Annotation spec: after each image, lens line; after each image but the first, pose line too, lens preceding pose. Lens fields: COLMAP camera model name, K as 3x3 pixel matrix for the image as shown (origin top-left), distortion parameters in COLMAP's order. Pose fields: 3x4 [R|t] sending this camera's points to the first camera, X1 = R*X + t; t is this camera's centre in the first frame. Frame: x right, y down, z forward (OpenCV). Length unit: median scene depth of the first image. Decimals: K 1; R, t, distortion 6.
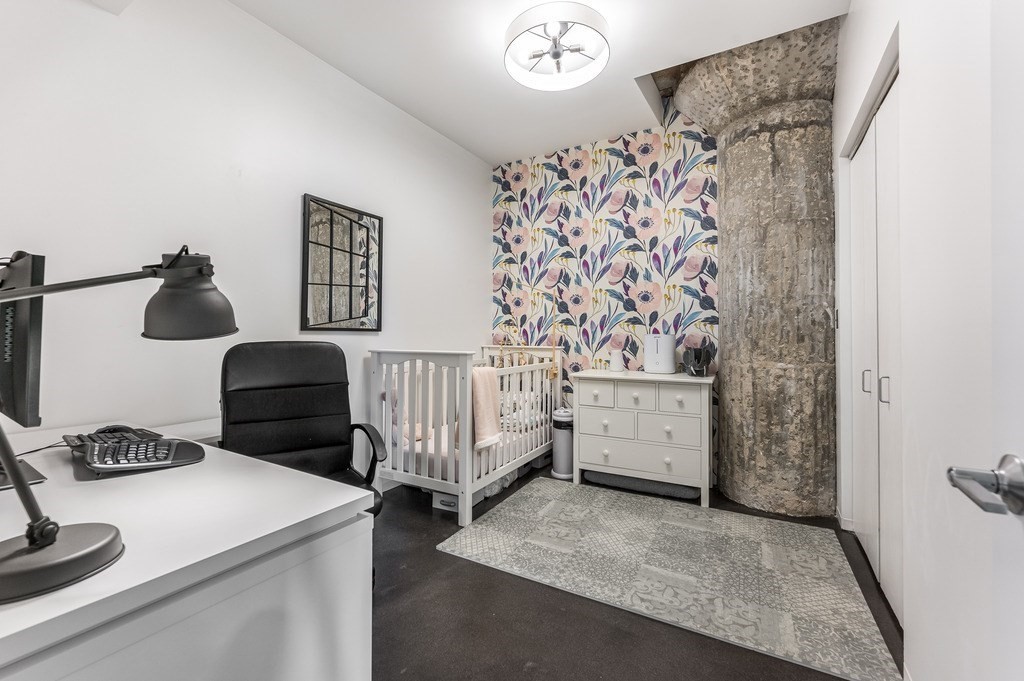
lens RADIAL K [[408.9, 0, 516.1], [0, 408.9, 329.8], [0, 0, 1]] dist [-0.006577, 0.000532]
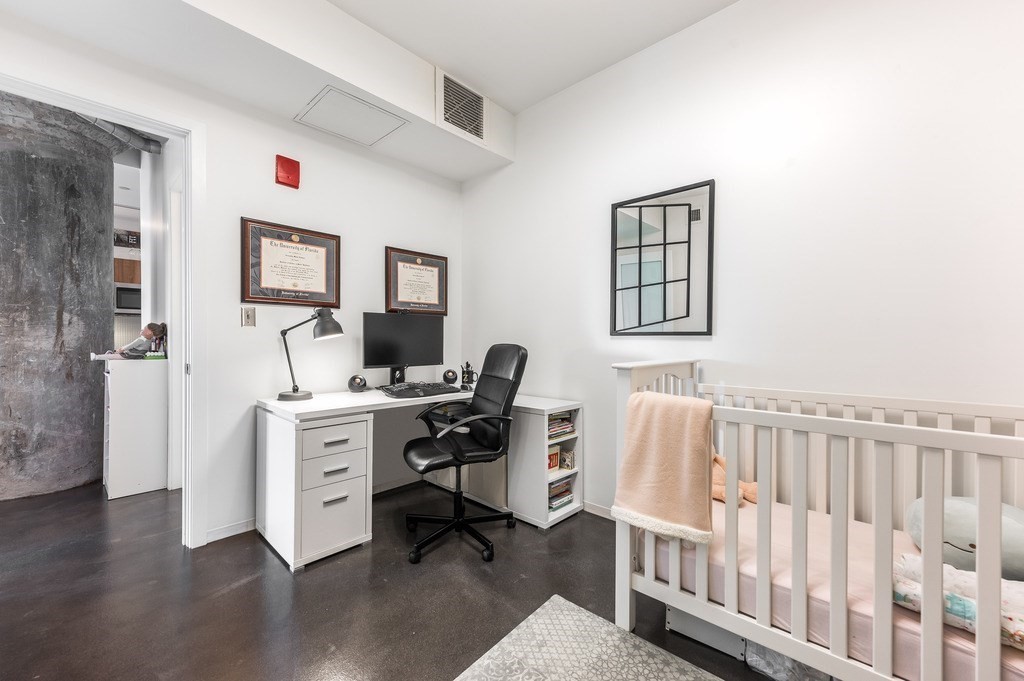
lens RADIAL K [[408.9, 0, 515.3], [0, 408.9, 342.6], [0, 0, 1]] dist [-0.006577, 0.000532]
pose [[-0.200461, 0.002543, -0.979698, 0.527334], [0.001387, 0.999996, 0.002312, 0.017102], [0.979701, -0.000895, -0.200464, 0.914388]]
